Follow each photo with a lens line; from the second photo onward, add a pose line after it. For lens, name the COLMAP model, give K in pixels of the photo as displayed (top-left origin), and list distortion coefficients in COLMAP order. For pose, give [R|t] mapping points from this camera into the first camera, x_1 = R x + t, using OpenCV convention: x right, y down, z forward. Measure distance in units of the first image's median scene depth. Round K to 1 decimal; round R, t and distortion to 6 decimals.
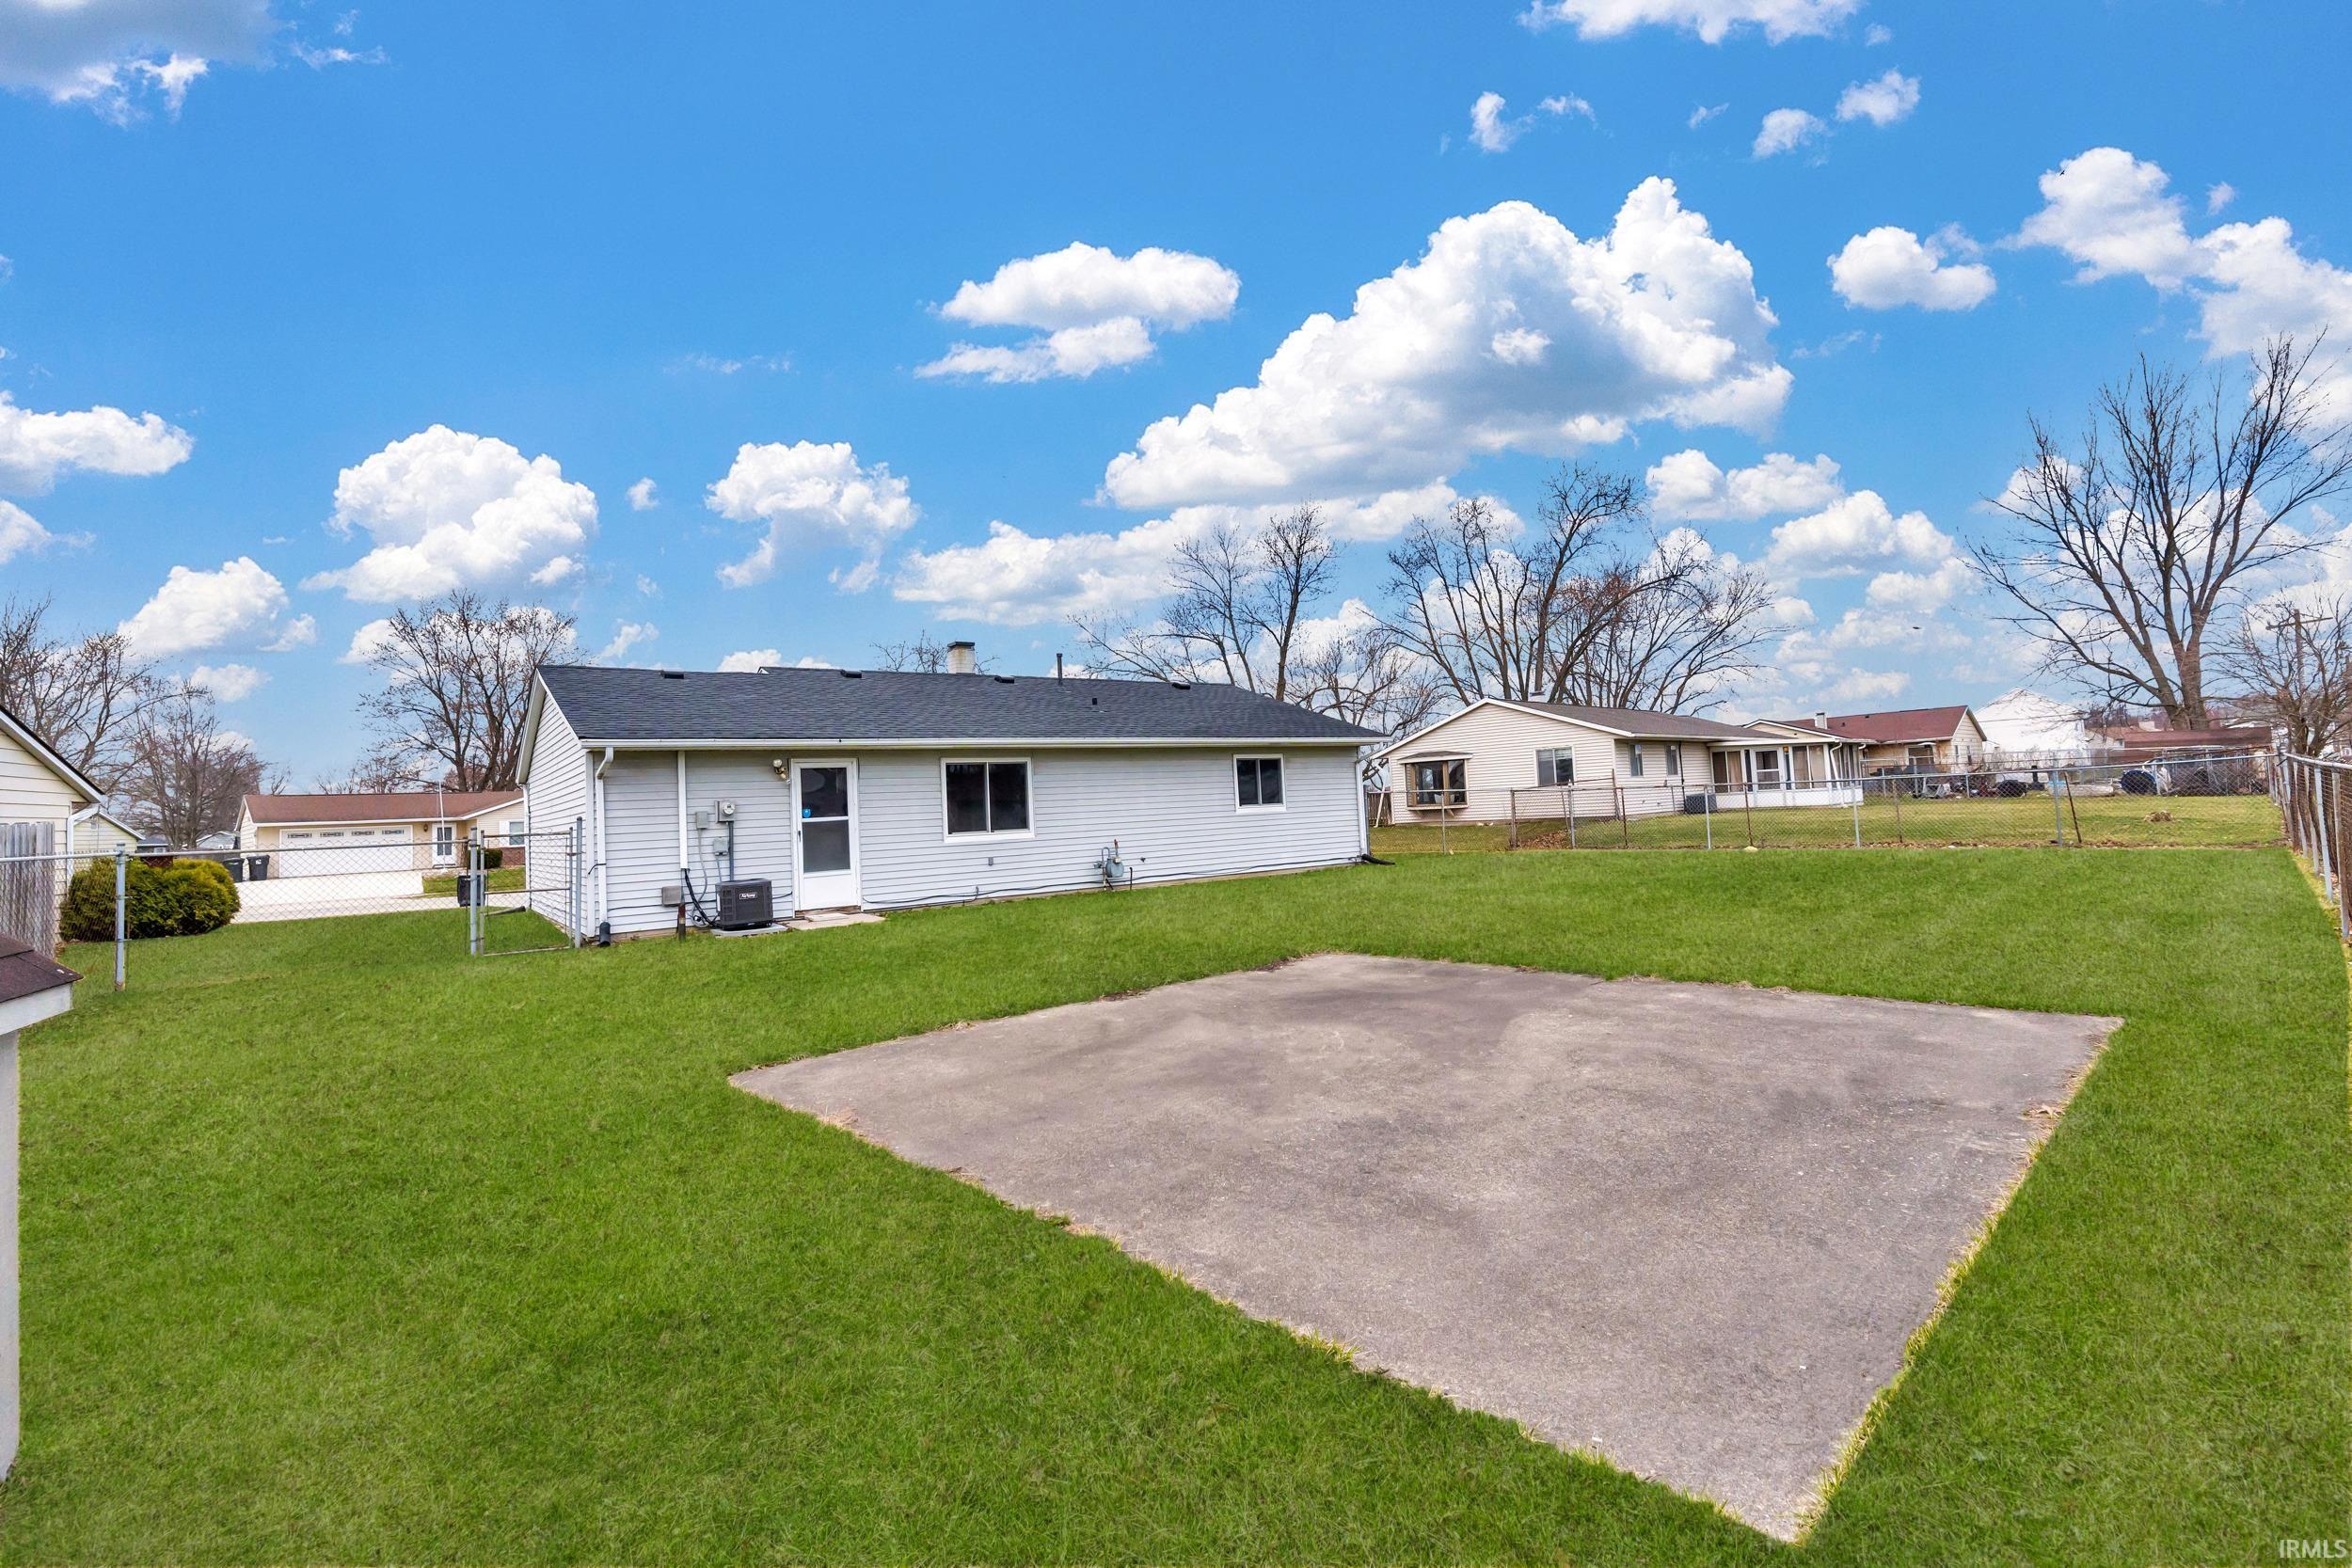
lens RADIAL K [[995.6, 0, 1167.9], [0, 995.6, 781.2], [0, 0, 1]] dist [-0.006231, -0.000128]
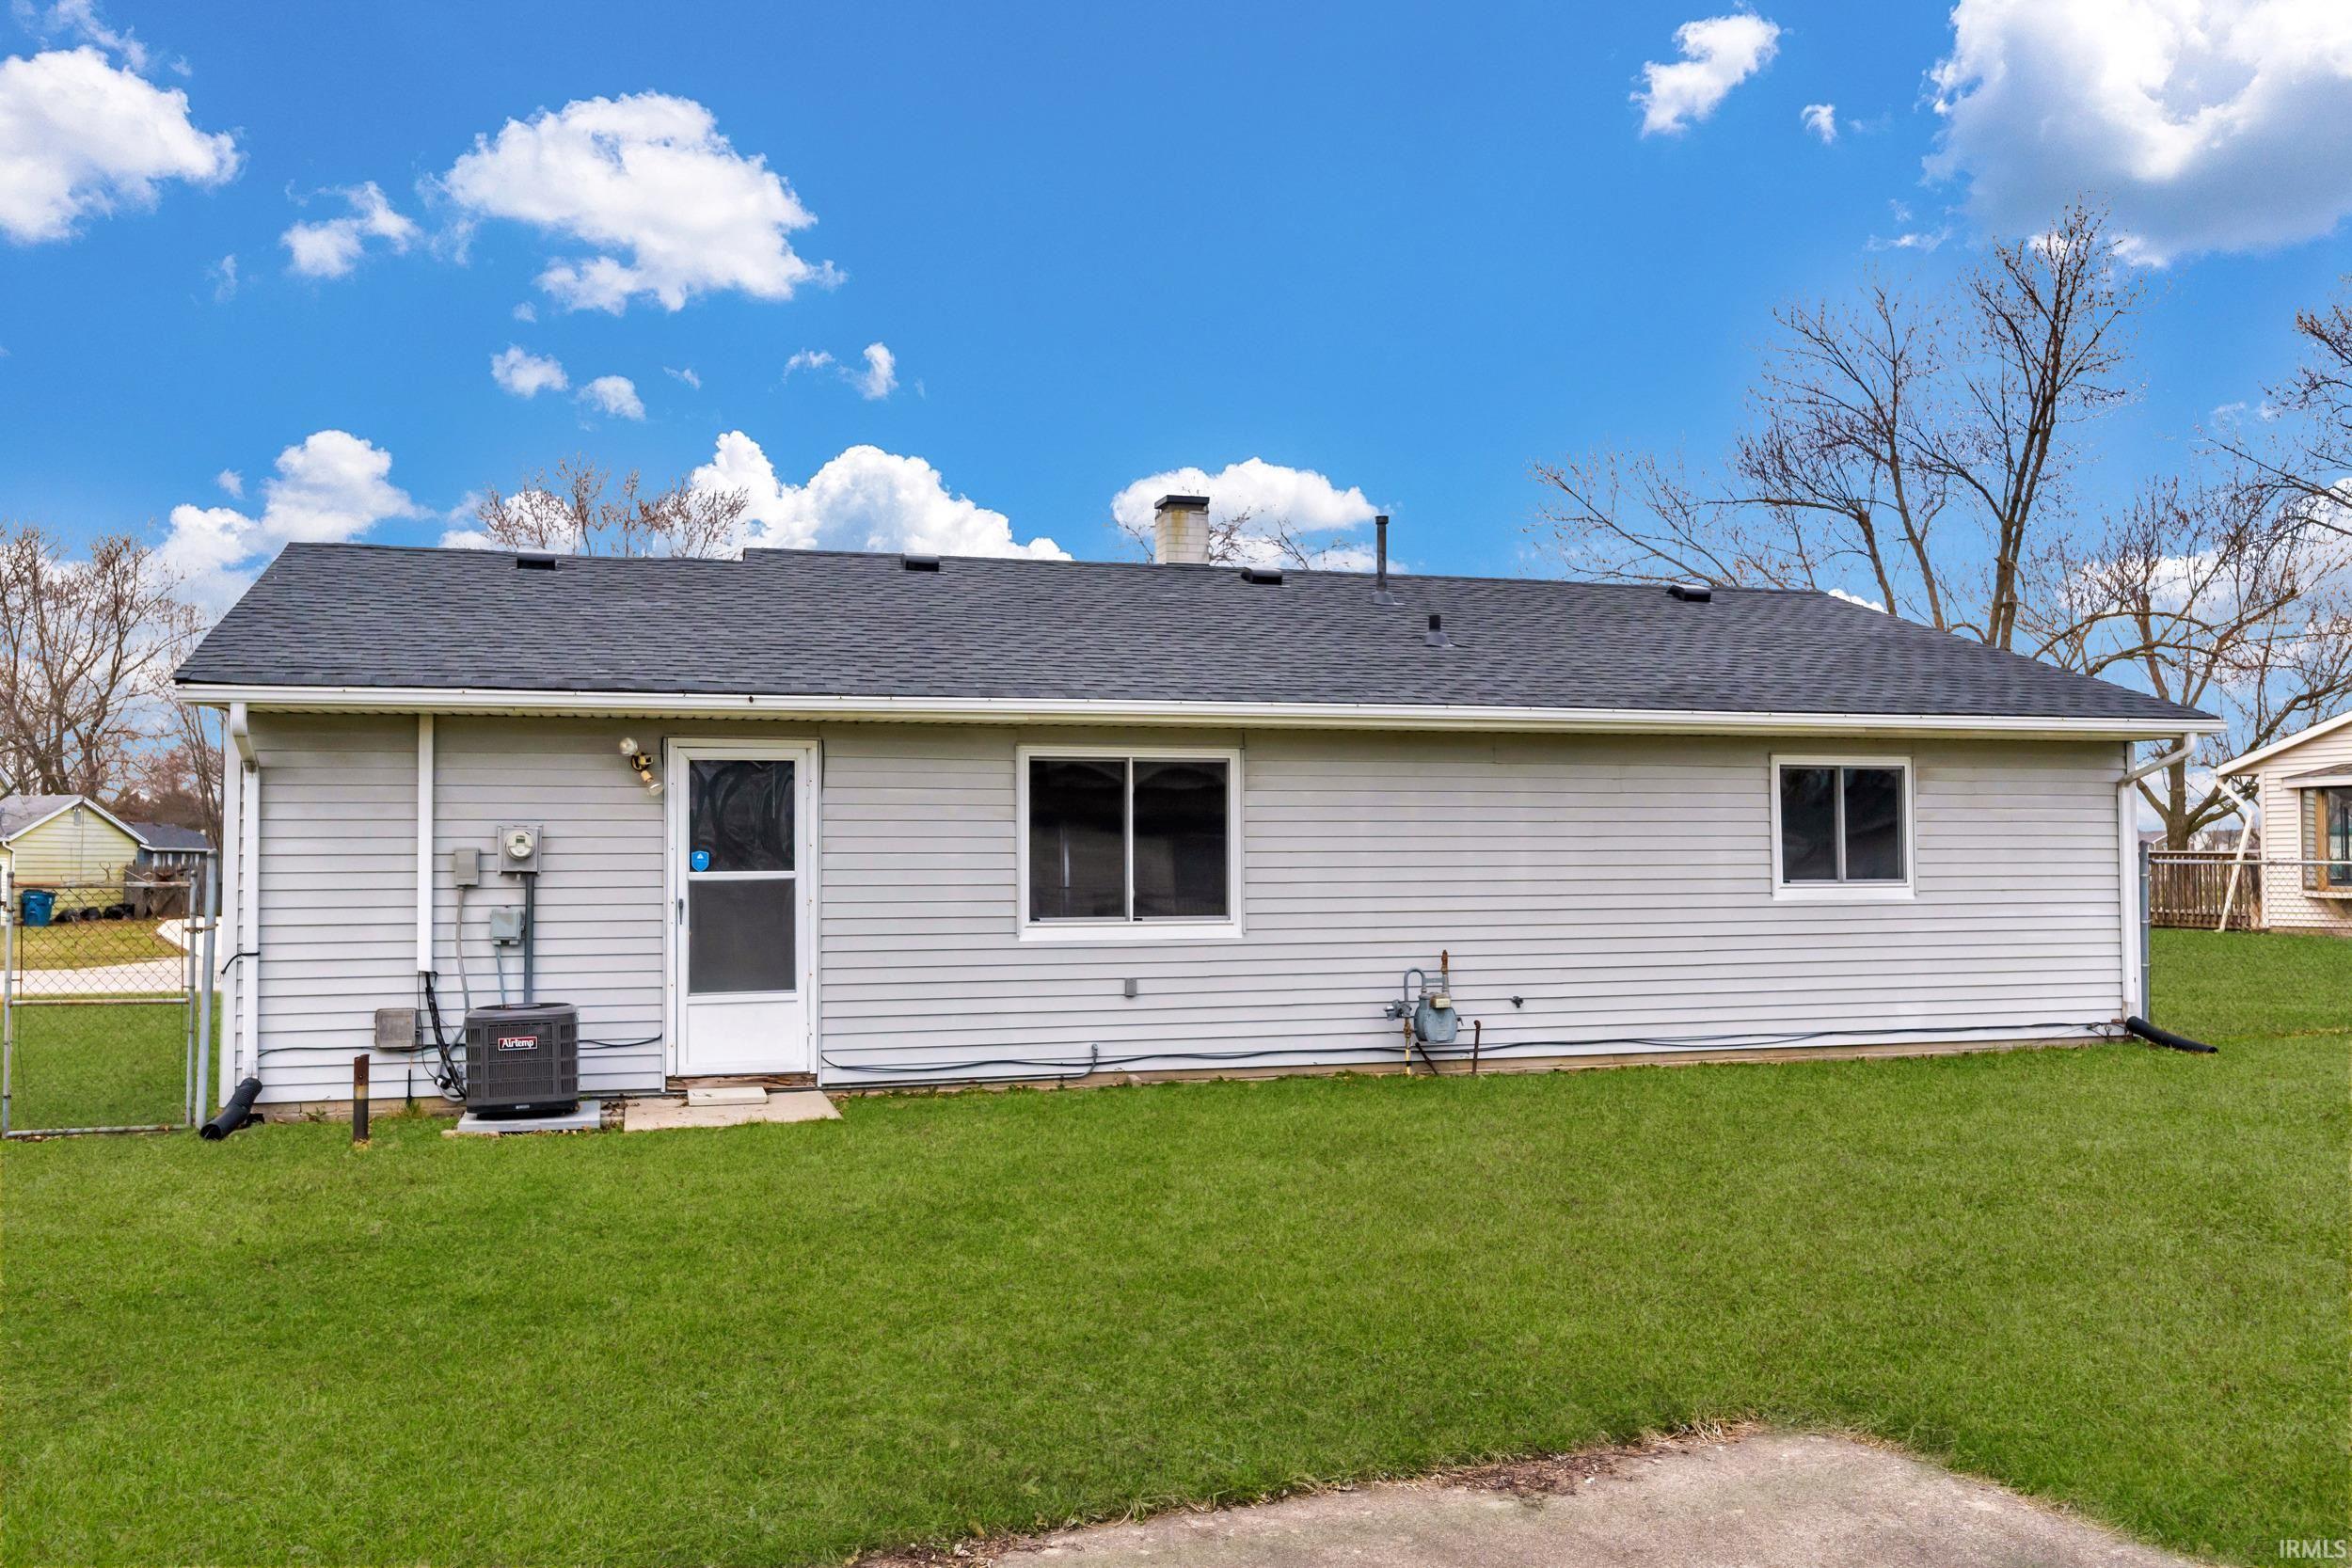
lens RADIAL K [[1857.2, 0, 1164.3], [0, 1857.2, 816.5], [0, 0, 1]] dist [0.004467, 0.004017]
pose [[0.946177, 0.034617, -0.321792, 0.092781], [-0.031402, 0.999392, 0.015177, -0.006194], [0.322122, -0.004256, 0.946689, 0.248206]]
